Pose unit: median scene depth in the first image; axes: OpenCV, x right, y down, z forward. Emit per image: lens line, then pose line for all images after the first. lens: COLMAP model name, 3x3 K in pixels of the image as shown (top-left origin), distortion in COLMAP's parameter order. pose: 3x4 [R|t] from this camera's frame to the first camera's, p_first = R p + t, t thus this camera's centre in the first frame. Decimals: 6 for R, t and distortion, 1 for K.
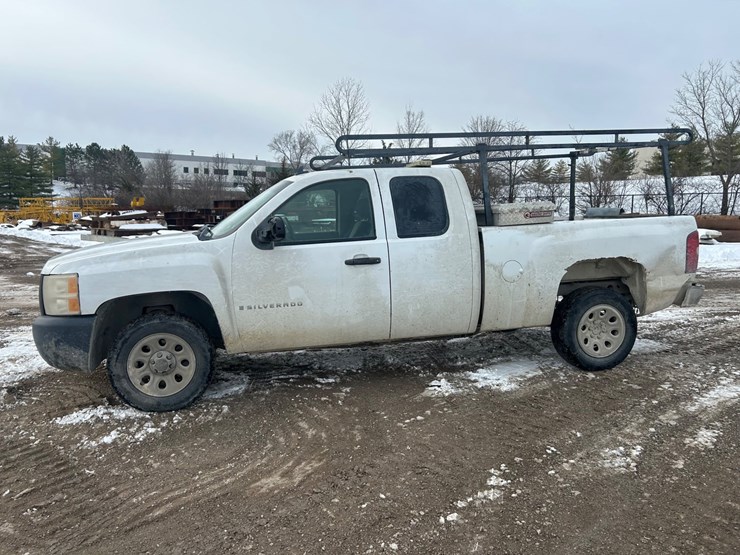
lens RADIAL K [[554.7, 0, 364.3], [0, 554.7, 271.4], [0, 0, 1]] dist [0.058220, -0.061119]
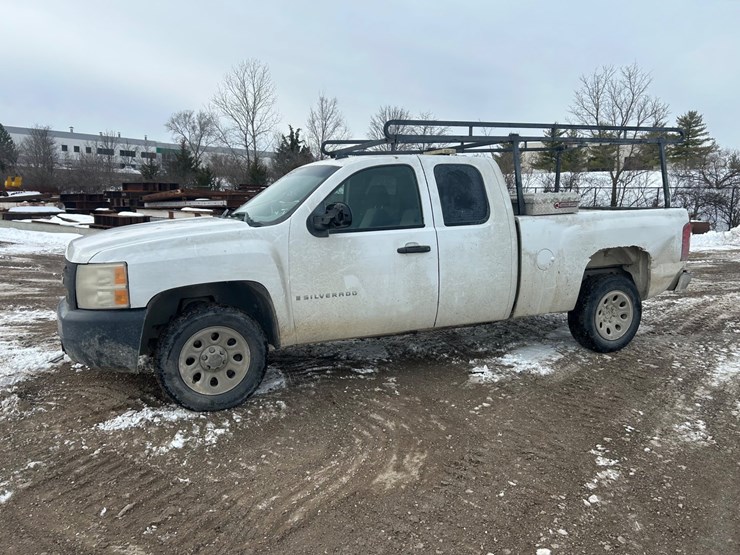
lens RADIAL K [[554.7, 0, 365.0], [0, 554.7, 272.3], [0, 0, 1]] dist [0.058220, -0.061119]
pose [[0.982681, -0.004580, 0.185249, -0.272822], [0.000199, 0.999720, 0.023662, -0.001069], [-0.185305, -0.023215, 0.982407, 0.046233]]
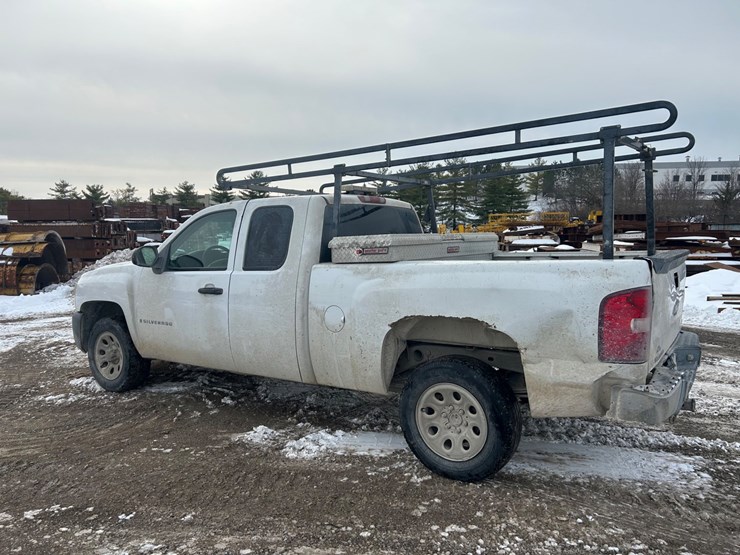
lens RADIAL K [[554.7, 0, 363.8], [0, 554.7, 282.6], [0, 0, 1]] dist [0.058220, -0.061119]
pose [[0.672668, 0.074370, -0.736197, 0.956228], [-0.075904, 0.996623, 0.031324, -0.088378], [0.736041, 0.034810, 0.676042, 0.510836]]
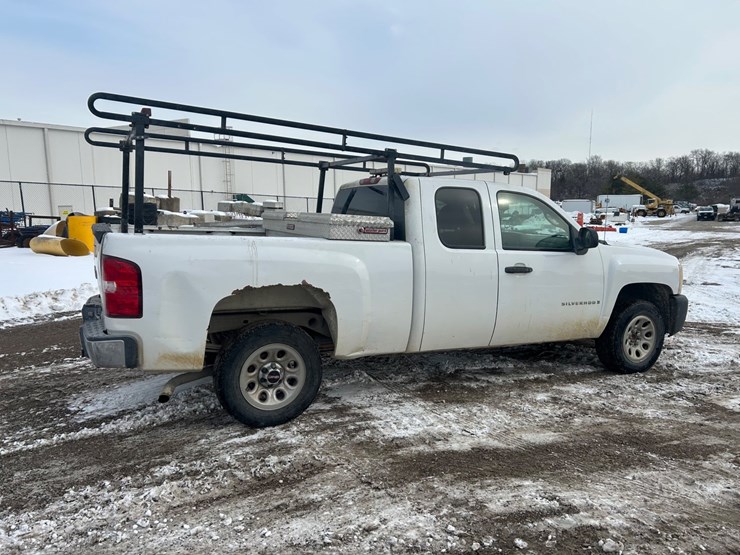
lens RADIAL K [[554.7, 0, 364.4], [0, 554.7, 281.1], [0, 0, 1]] dist [0.058220, -0.061119]
pose [[-0.974888, 0.023198, -0.221484, 0.431880], [-0.029014, 0.972852, 0.229603, -0.281238], [0.220797, 0.230264, -0.947748, 2.404563]]
